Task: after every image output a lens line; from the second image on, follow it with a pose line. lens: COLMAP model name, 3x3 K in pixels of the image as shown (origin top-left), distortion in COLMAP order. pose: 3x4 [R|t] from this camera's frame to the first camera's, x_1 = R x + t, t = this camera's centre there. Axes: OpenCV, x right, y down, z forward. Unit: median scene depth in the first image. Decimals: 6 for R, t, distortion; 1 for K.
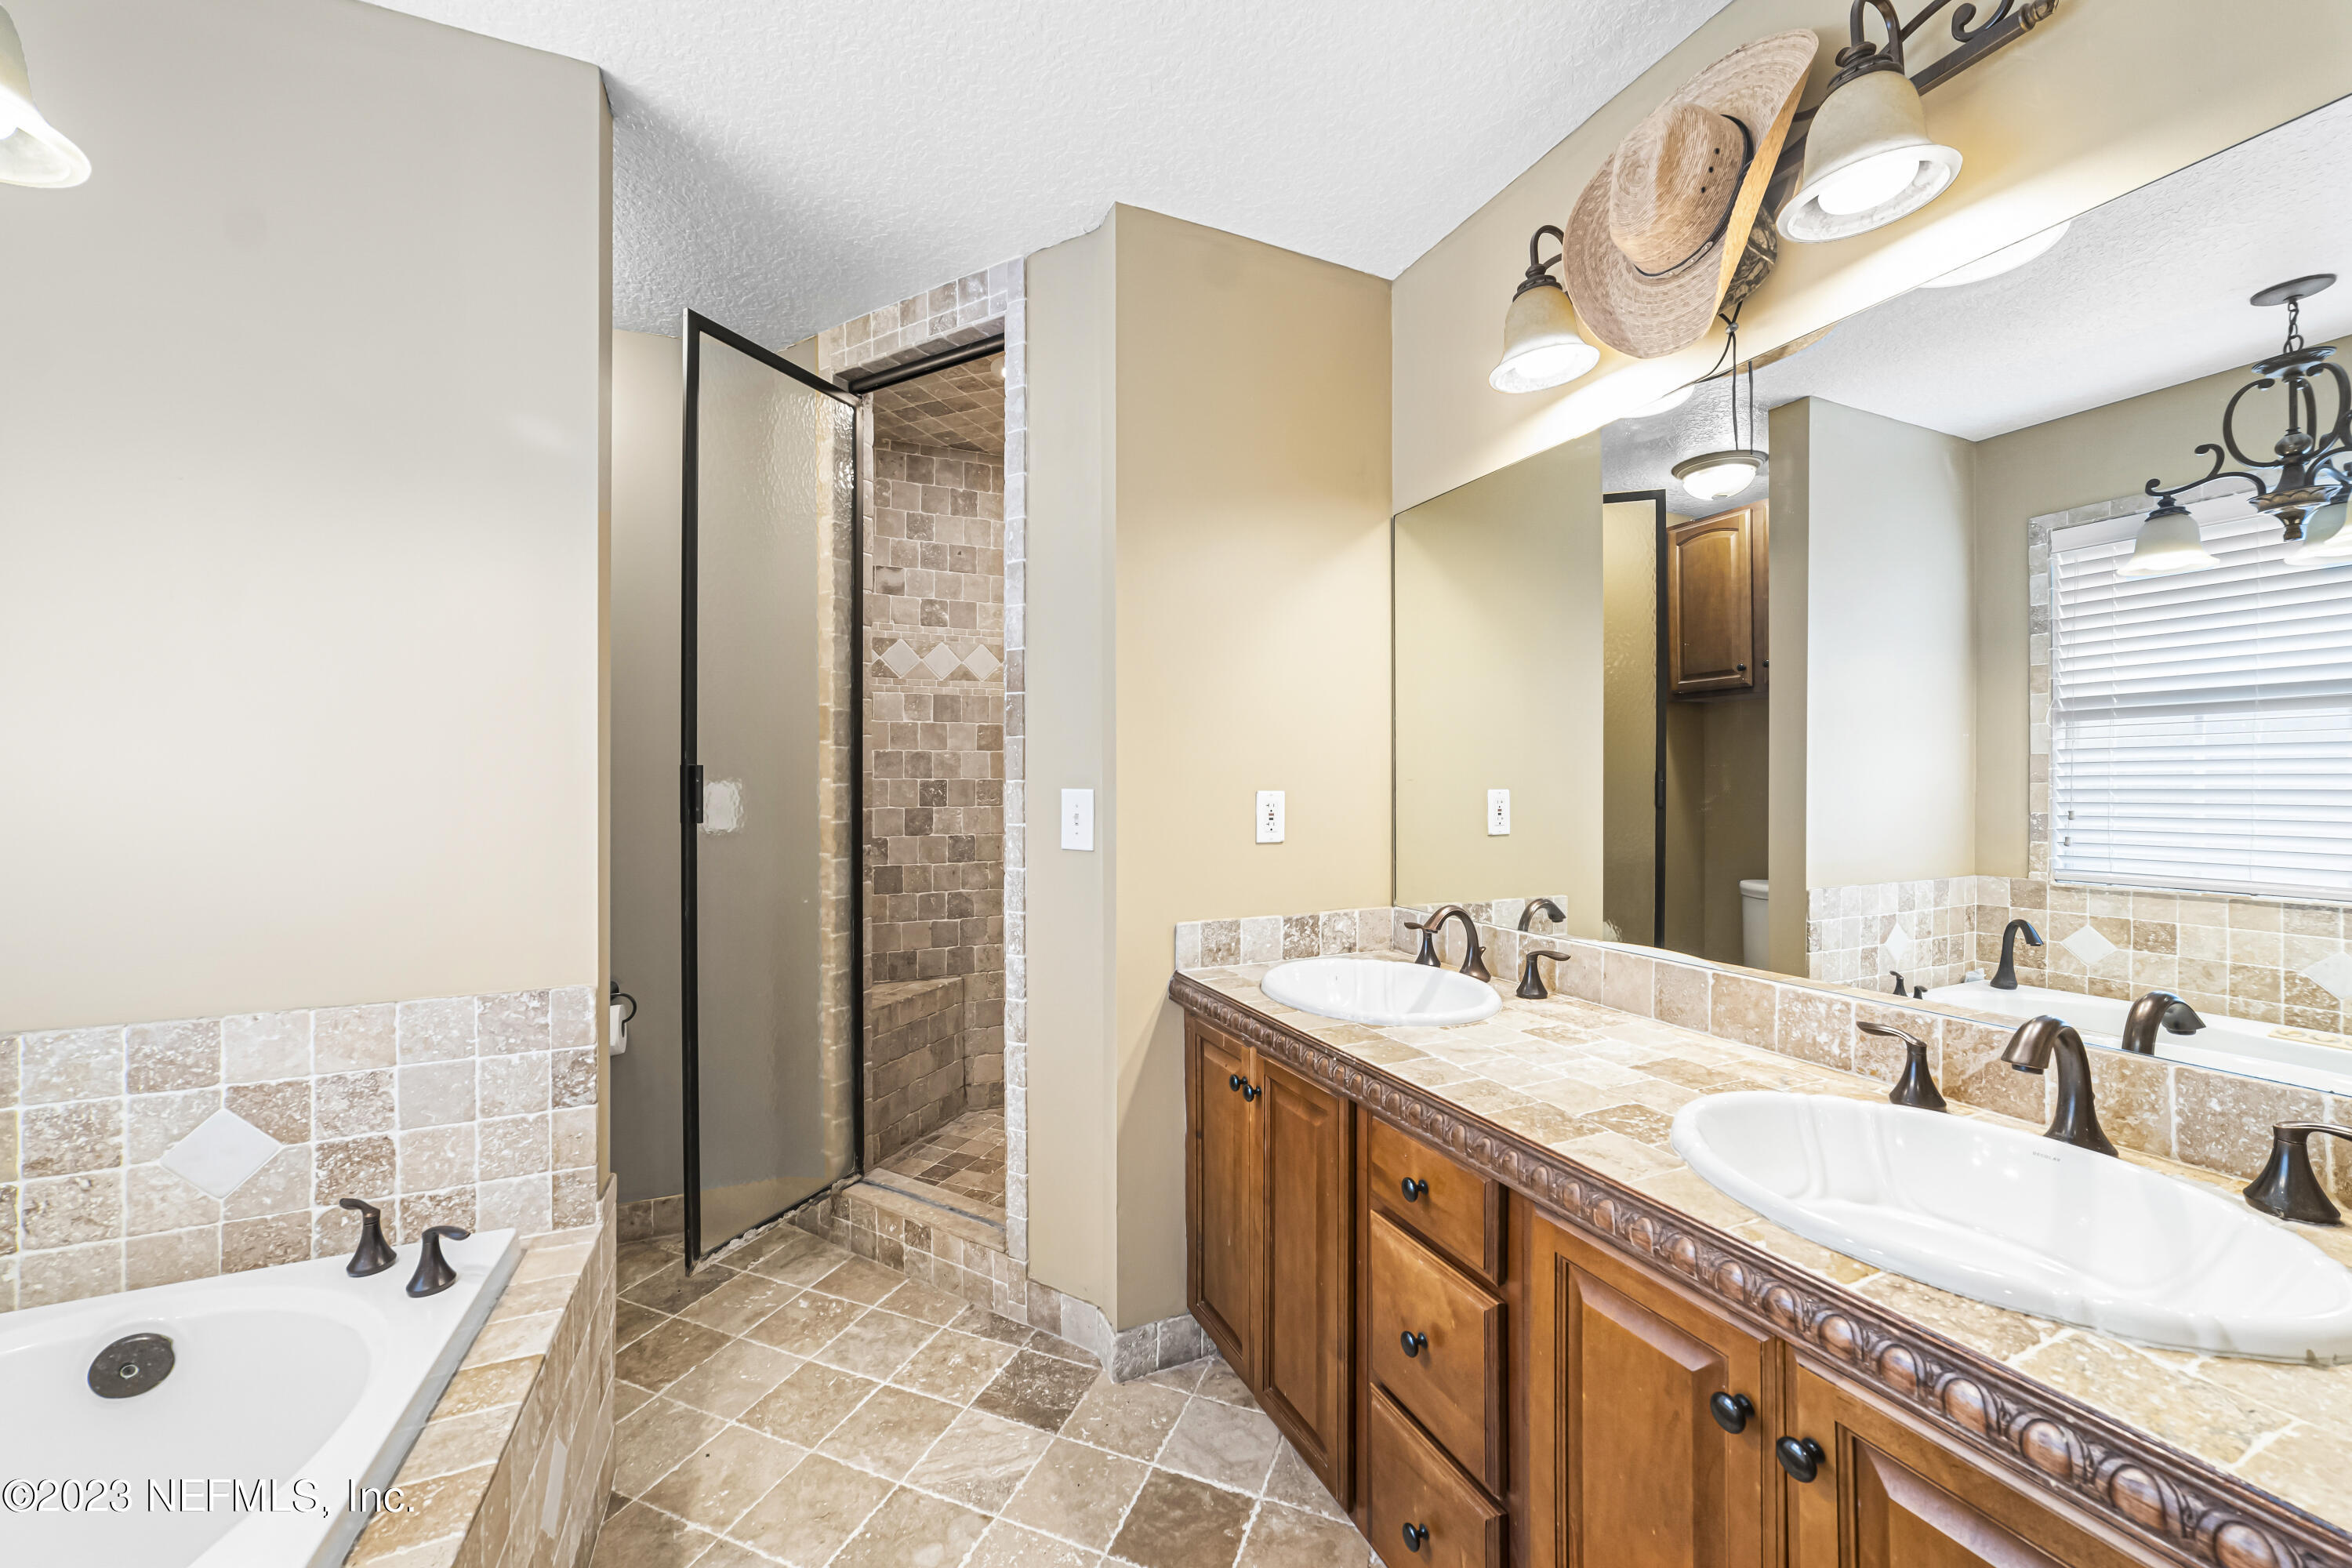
lens RADIAL K [[898.8, 0, 1251.9], [0, 898.8, 751.2], [0, 0, 1]] dist [-0.017059, 0.006924]
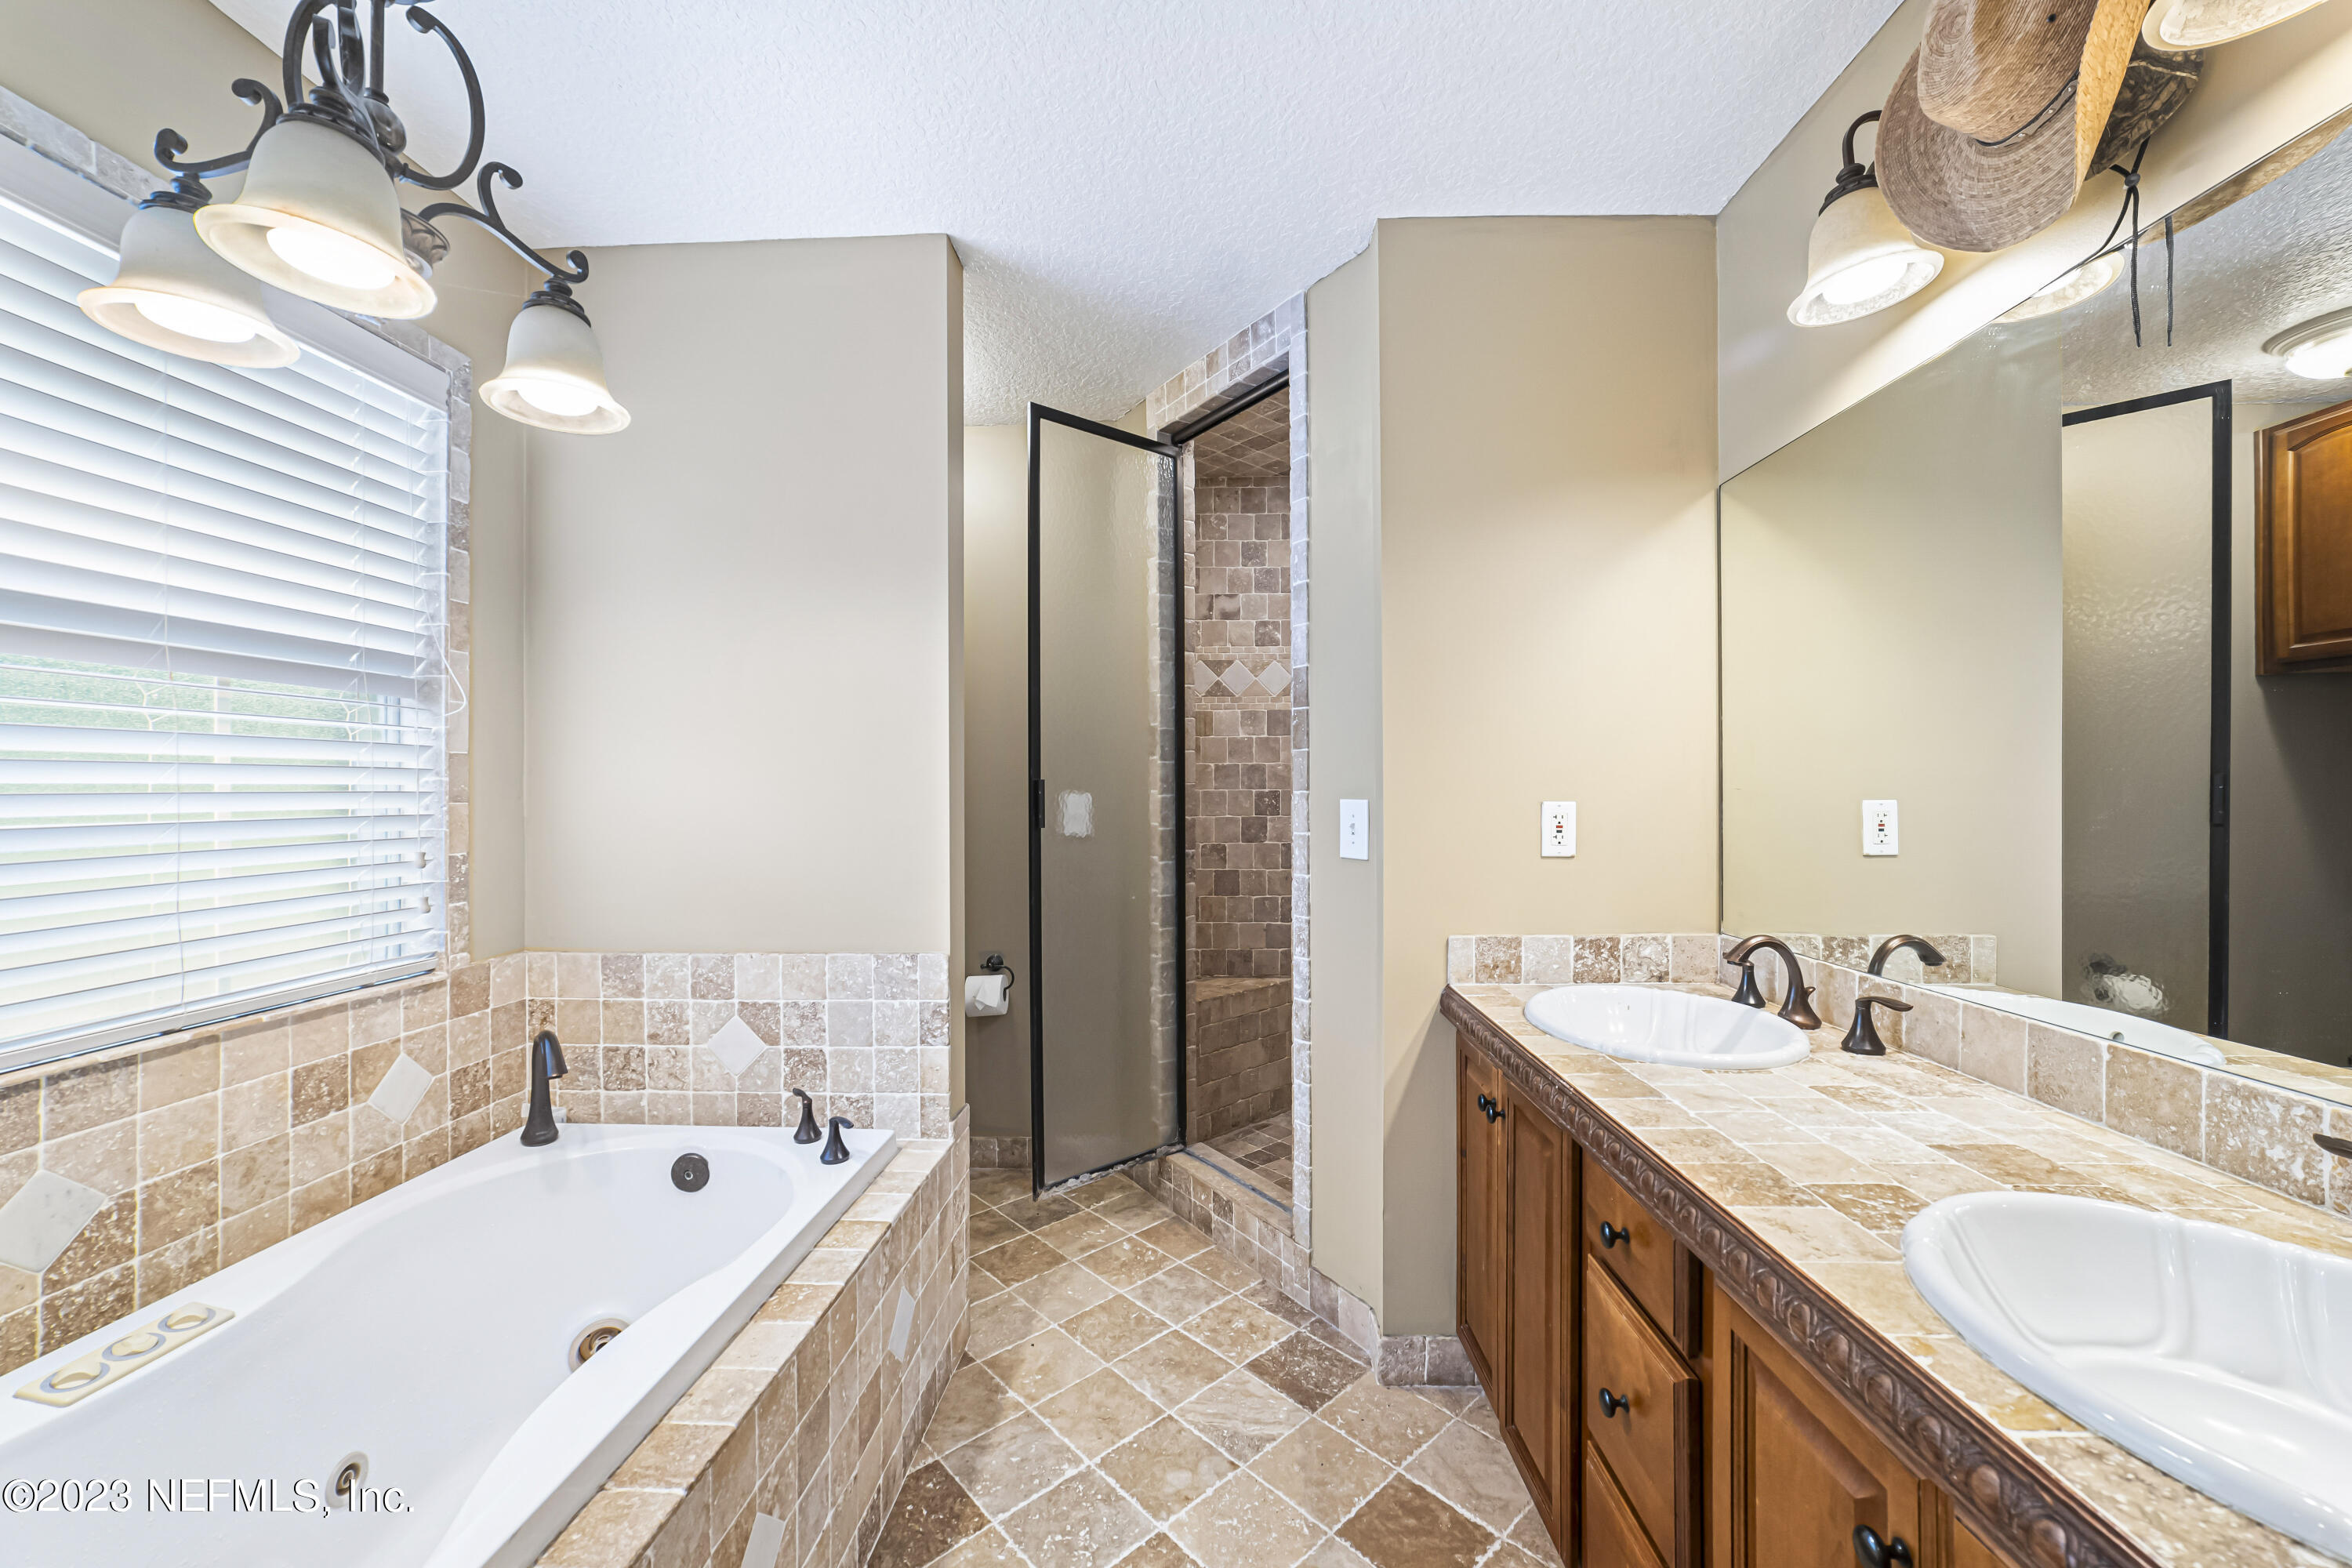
lens RADIAL K [[898.8, 0, 1186.4], [0, 898.8, 760.5], [0, 0, 1]] dist [-0.017059, 0.006924]
pose [[0.900533, -0.017920, -0.434418, 0.125530], [0.017676, 0.999833, -0.004602, -0.001989], [0.434428, -0.003535, 0.900700, -0.010082]]
